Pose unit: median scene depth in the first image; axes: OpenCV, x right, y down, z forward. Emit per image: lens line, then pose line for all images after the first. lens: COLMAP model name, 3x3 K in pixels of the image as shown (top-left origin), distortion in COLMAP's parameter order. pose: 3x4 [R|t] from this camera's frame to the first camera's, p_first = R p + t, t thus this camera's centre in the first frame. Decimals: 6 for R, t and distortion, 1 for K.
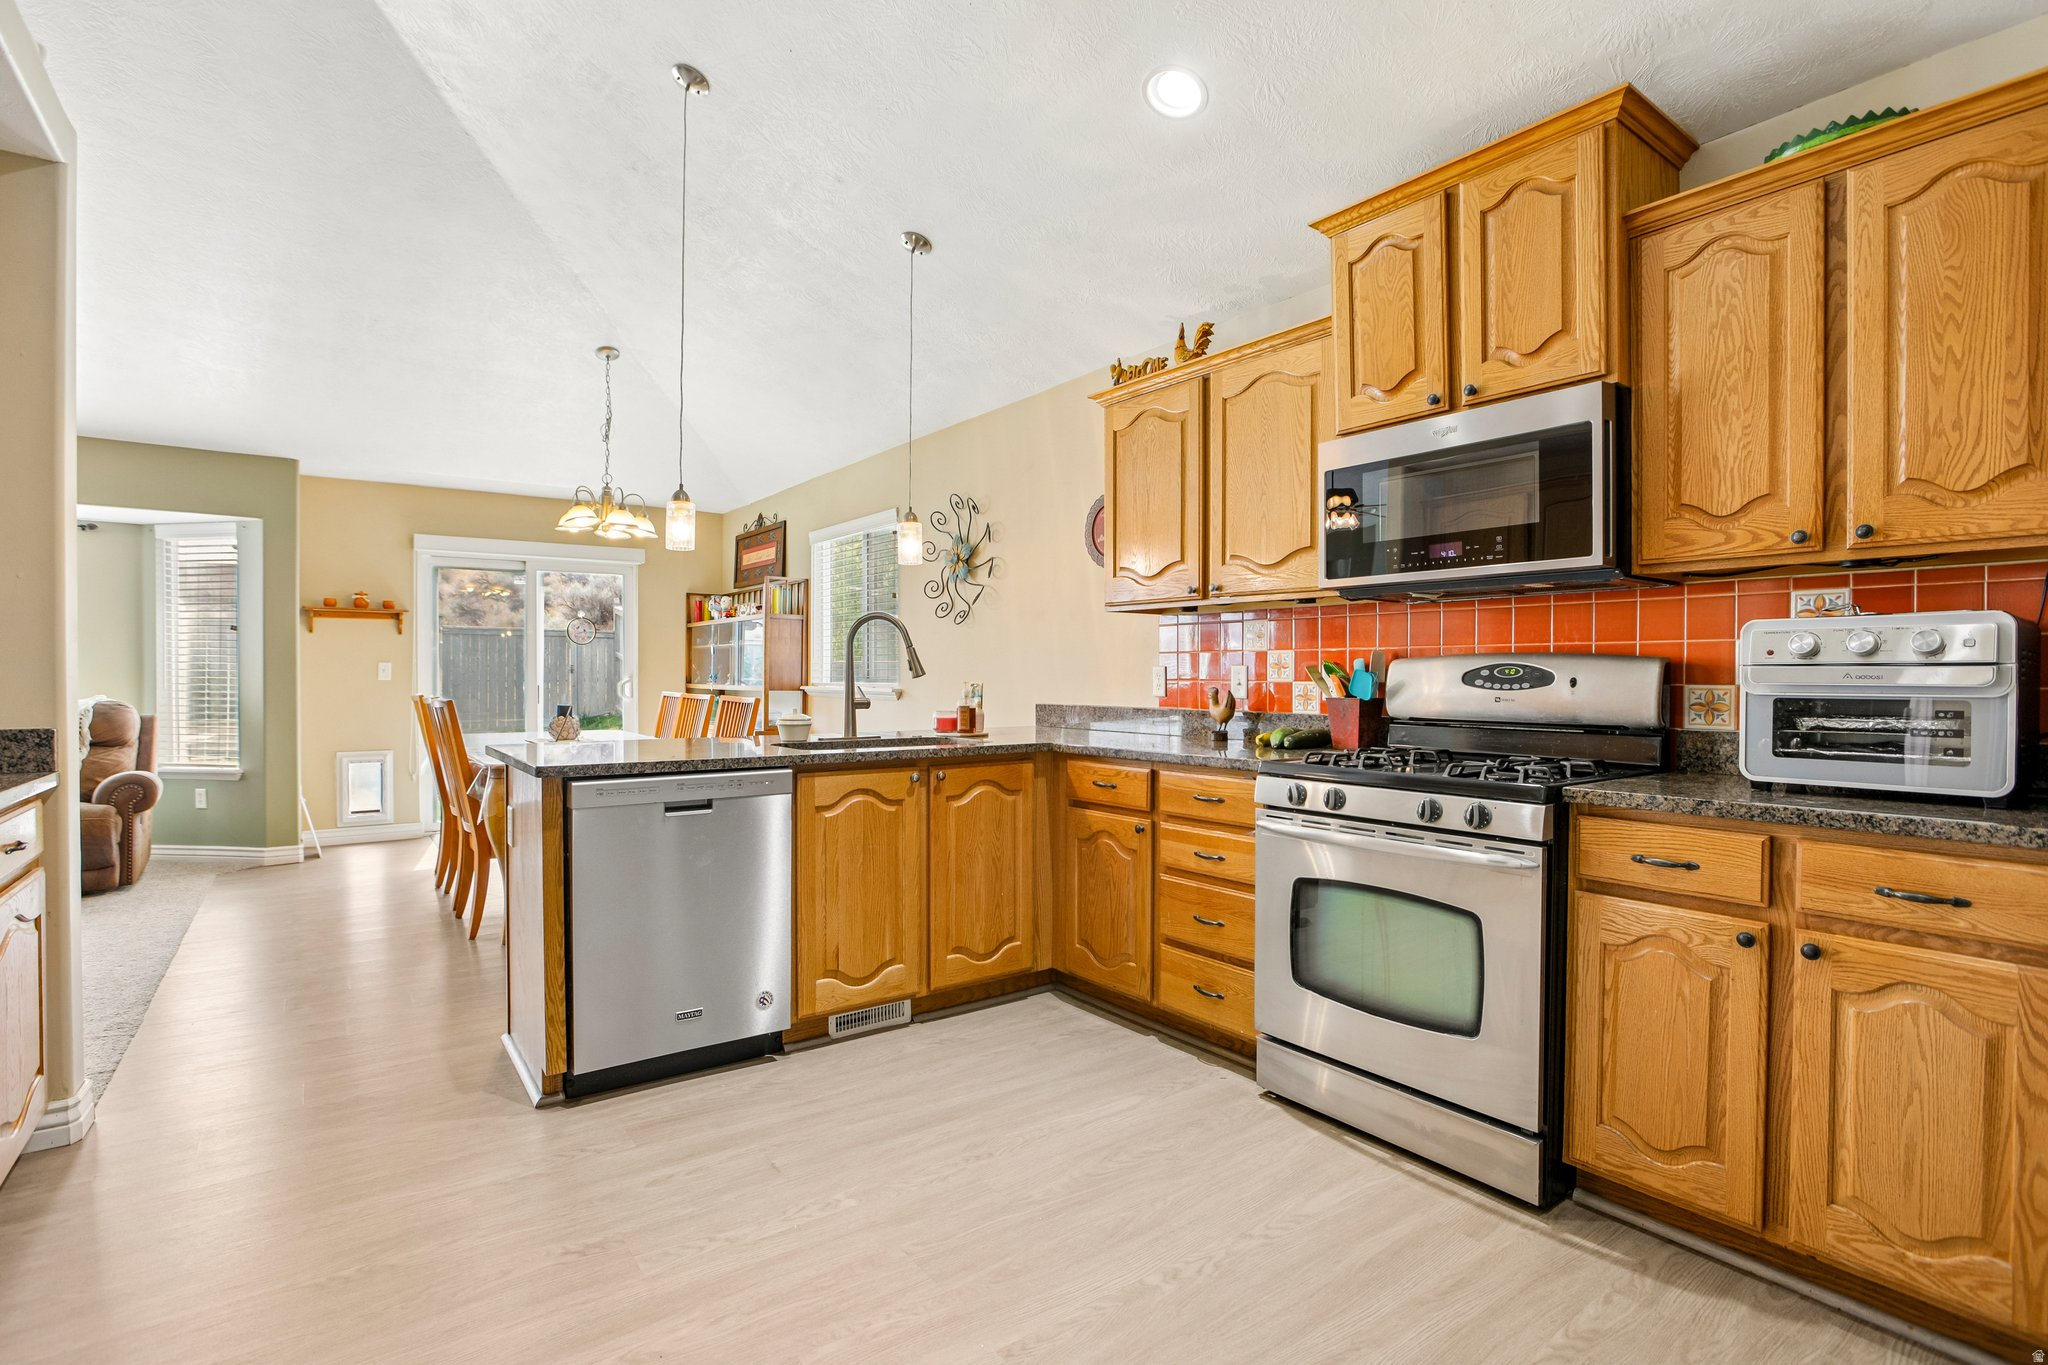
lens RADIAL K [[977.6, 0, 1024.0], [0, 977.6, 682.5], [0, 0, 1]] dist [-0.059116, 0.026150]
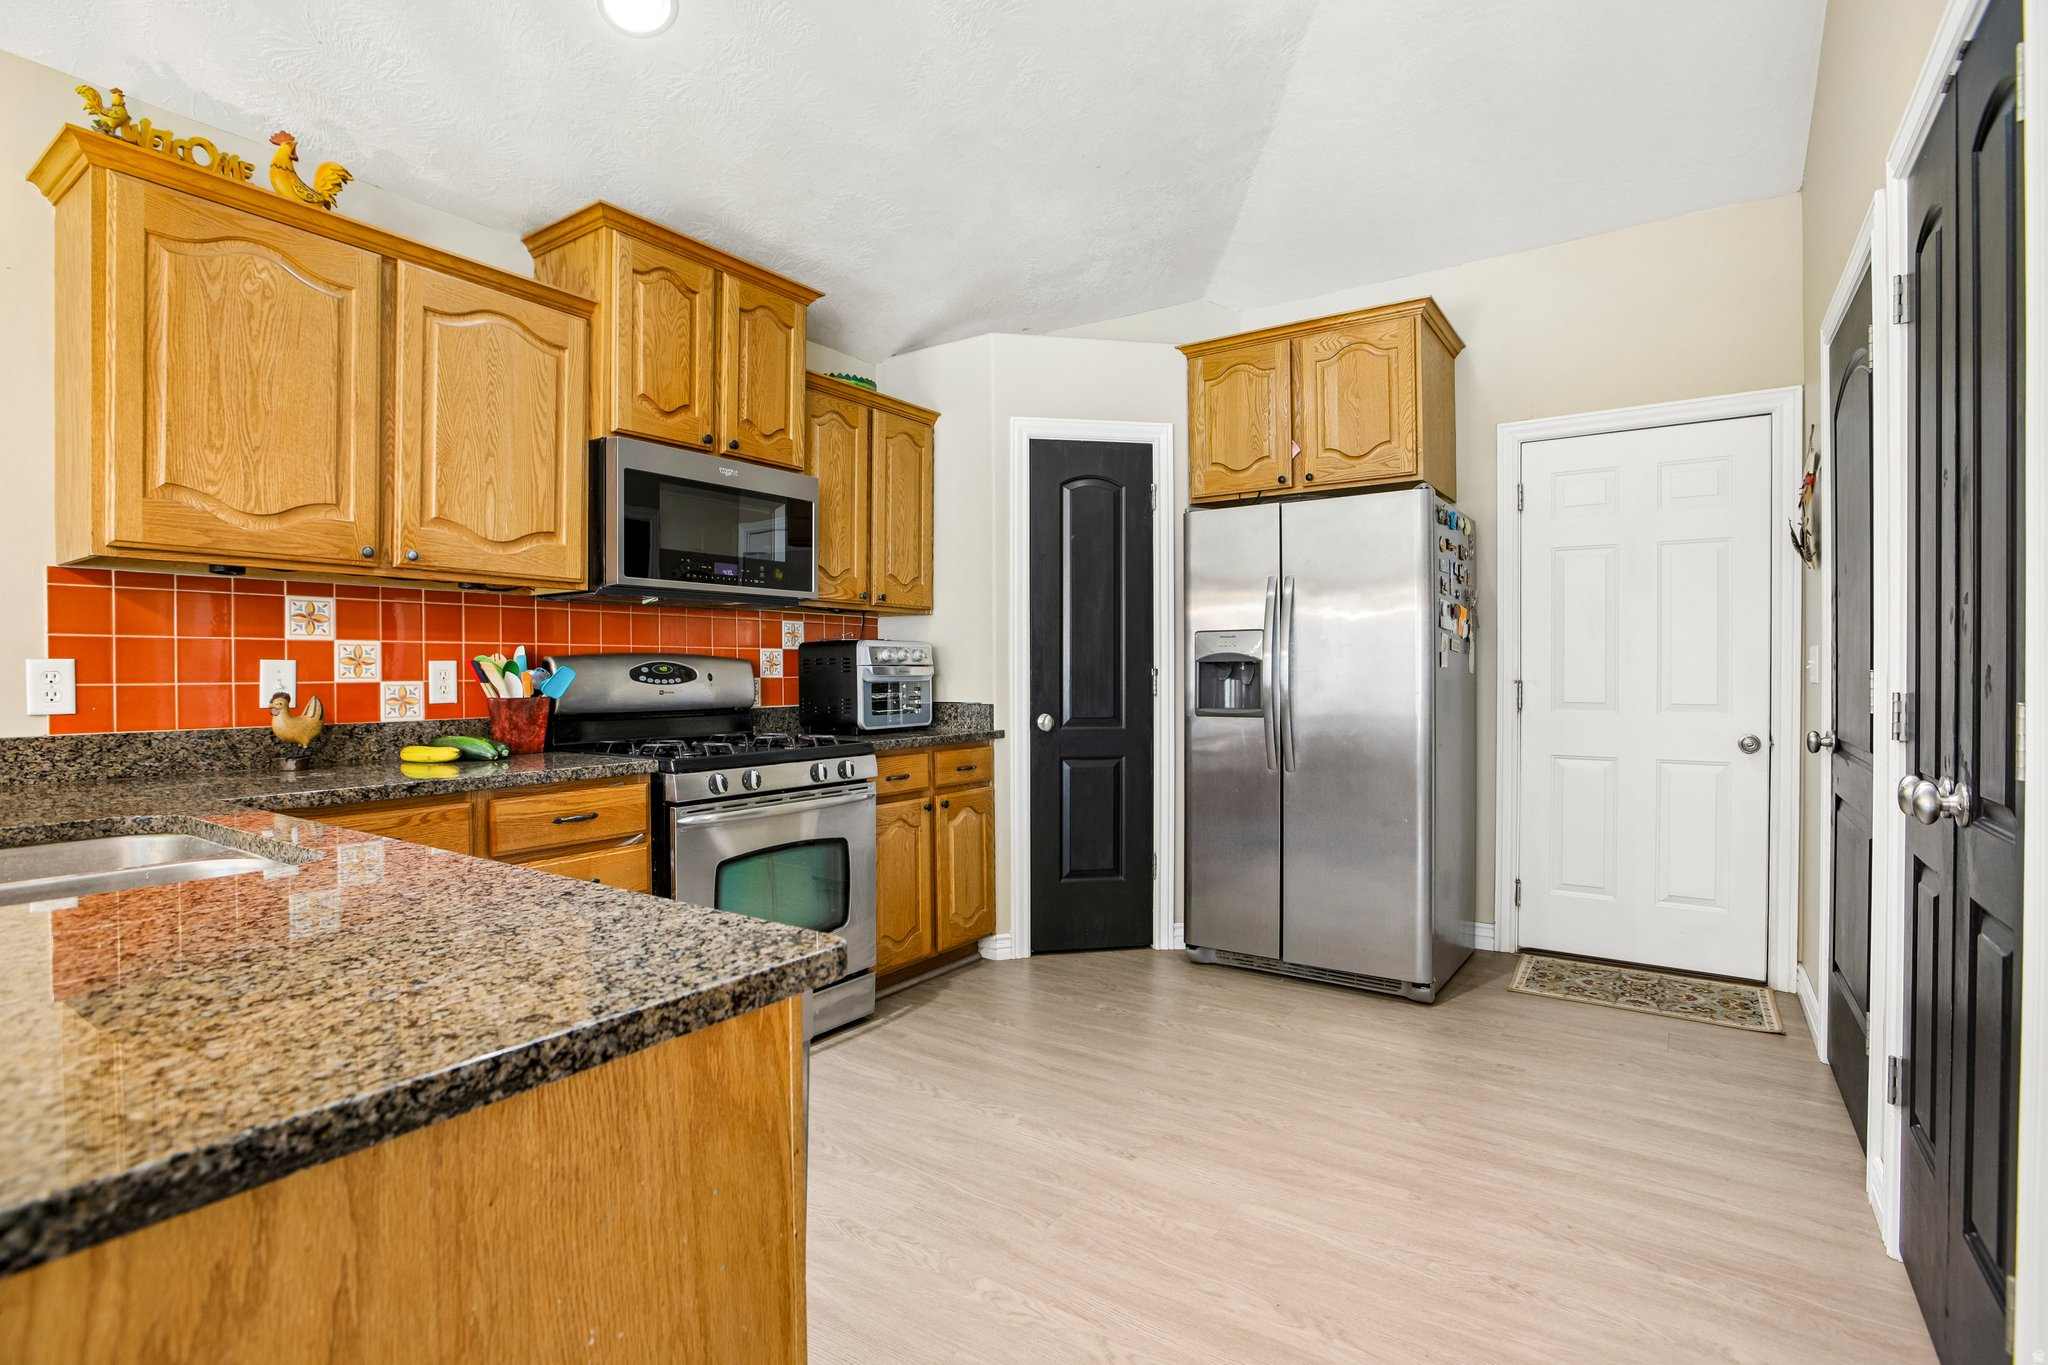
lens RADIAL K [[977.6, 0, 1024.0], [0, 977.6, 682.5], [0, 0, 1]] dist [-0.059116, 0.026150]
pose [[-0.324699, -0.010273, 0.945762, -0.462229], [0.012548, 0.999806, 0.015168, -0.004131], [-0.945734, 0.016792, -0.324507, 0.568465]]
